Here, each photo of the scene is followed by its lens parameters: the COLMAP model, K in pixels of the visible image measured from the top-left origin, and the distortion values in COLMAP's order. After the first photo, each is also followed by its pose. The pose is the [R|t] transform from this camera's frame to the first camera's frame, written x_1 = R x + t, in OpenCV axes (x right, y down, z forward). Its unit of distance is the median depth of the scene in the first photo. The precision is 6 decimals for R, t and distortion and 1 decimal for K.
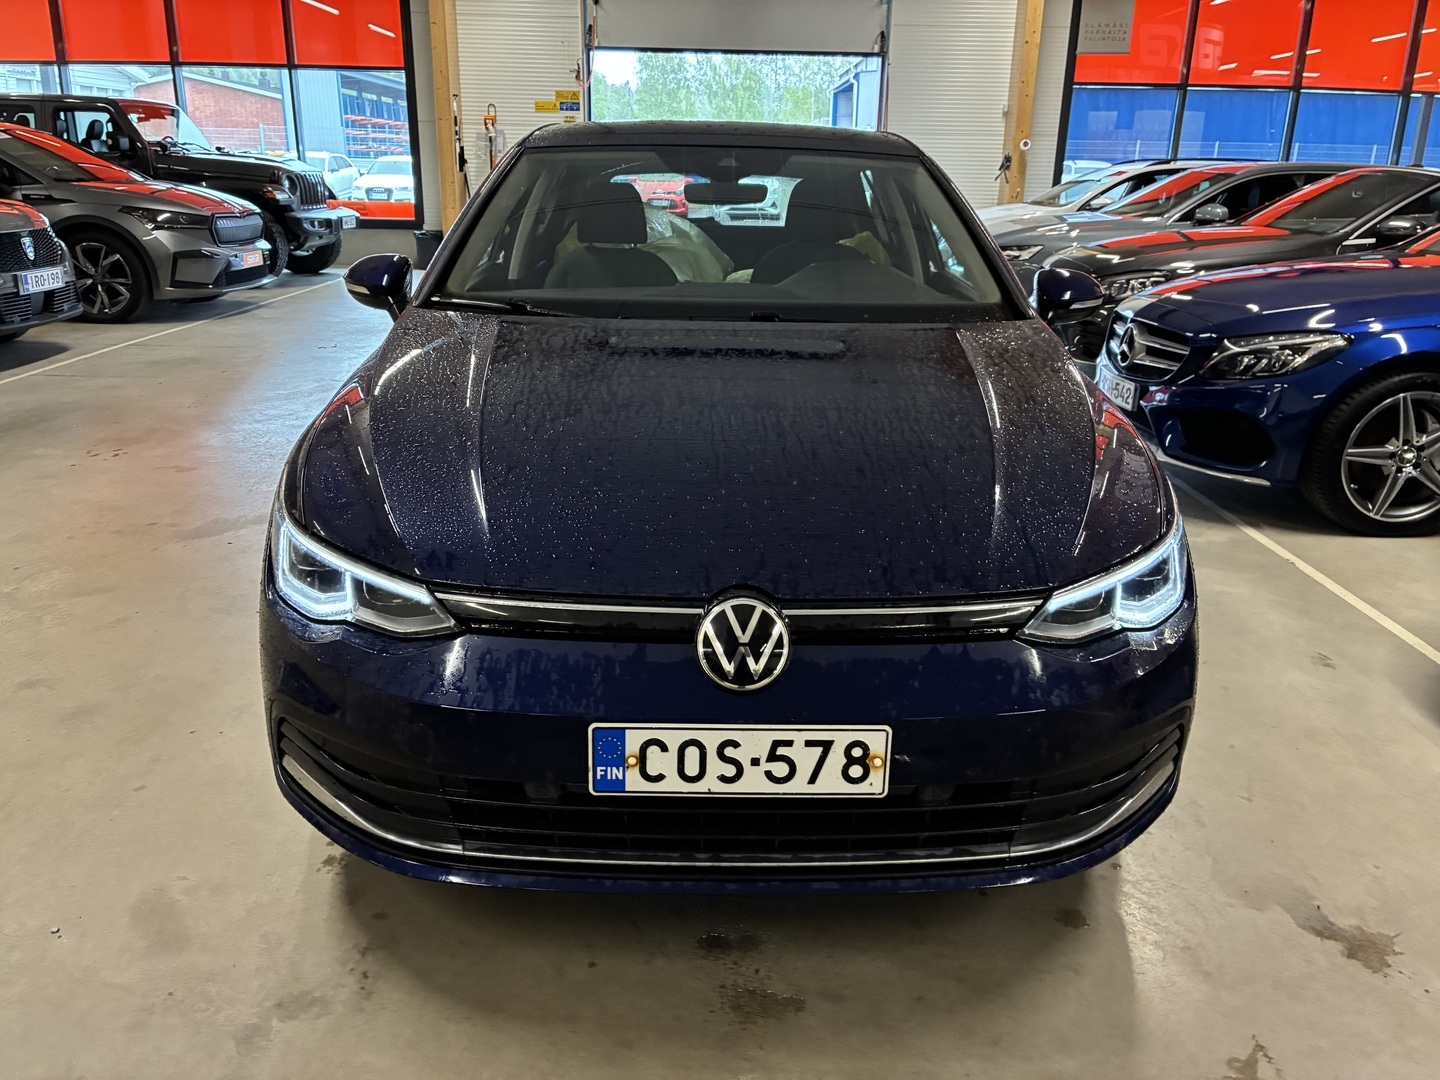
lens RADIAL K [[1135.9, 0, 721.8], [0, 1135.9, 544.6], [0, 0, 1]] dist [0.011557, -0.007940]
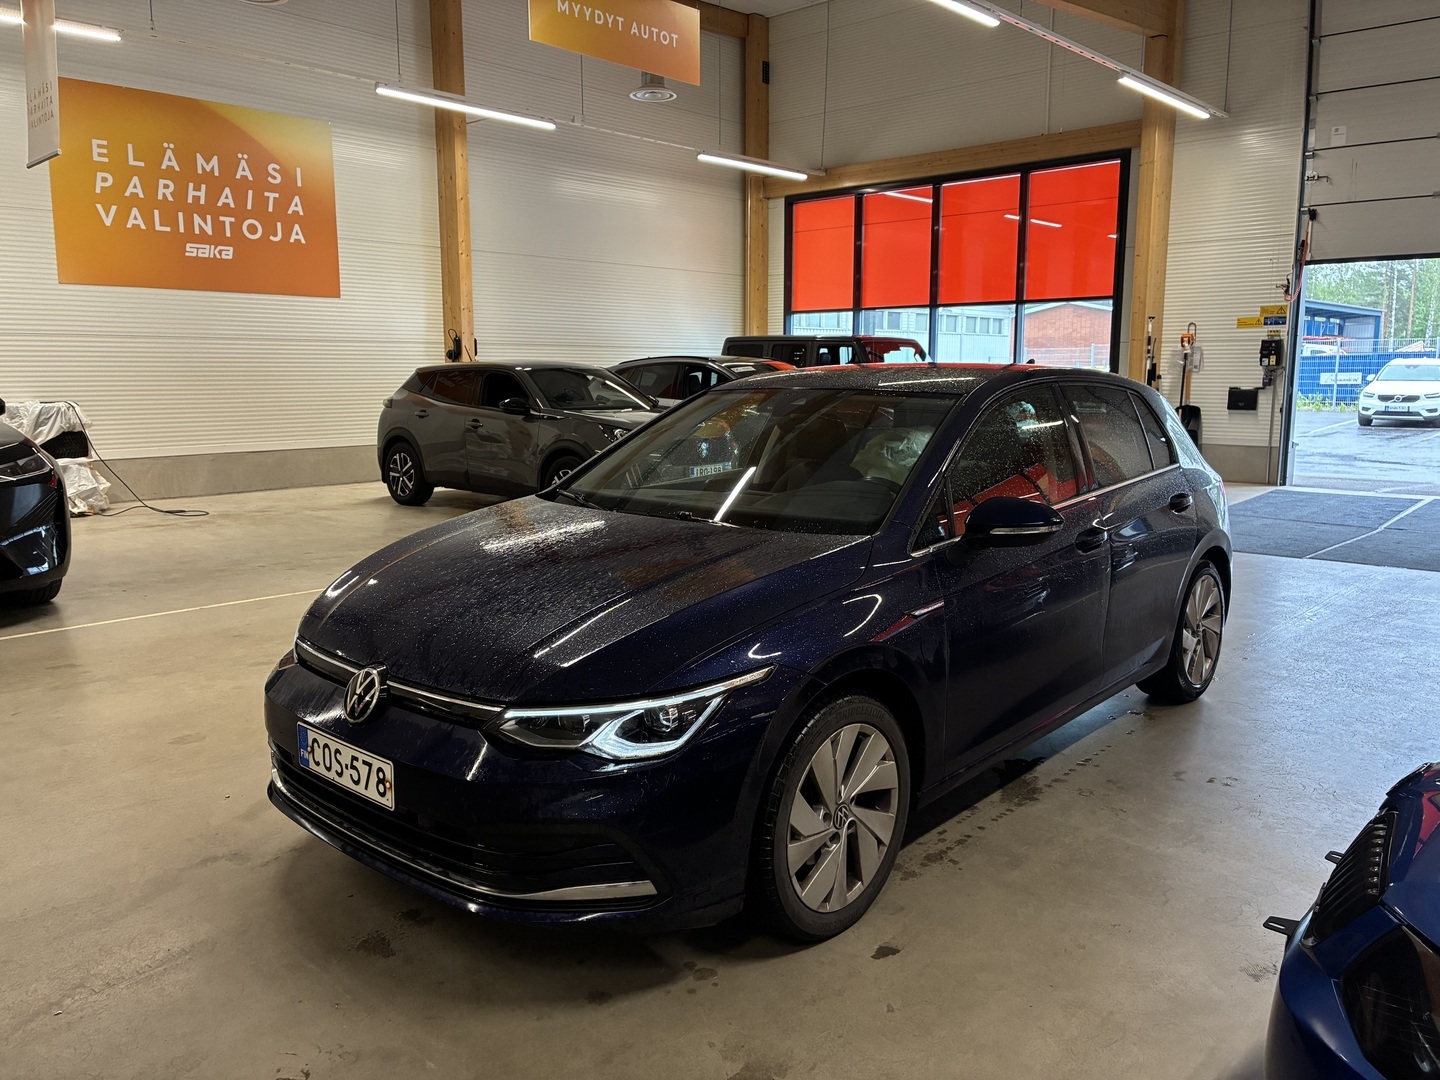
lens RADIAL K [[1135.9, 0, 720.2], [0, 1135.9, 545.7], [0, 0, 1]] dist [0.011557, -0.007940]
pose [[0.706168, 0.082686, -0.703200, 1.334641], [-0.202506, 0.975257, -0.088685, -0.070092], [0.678468, 0.205029, 0.705440, 0.134091]]
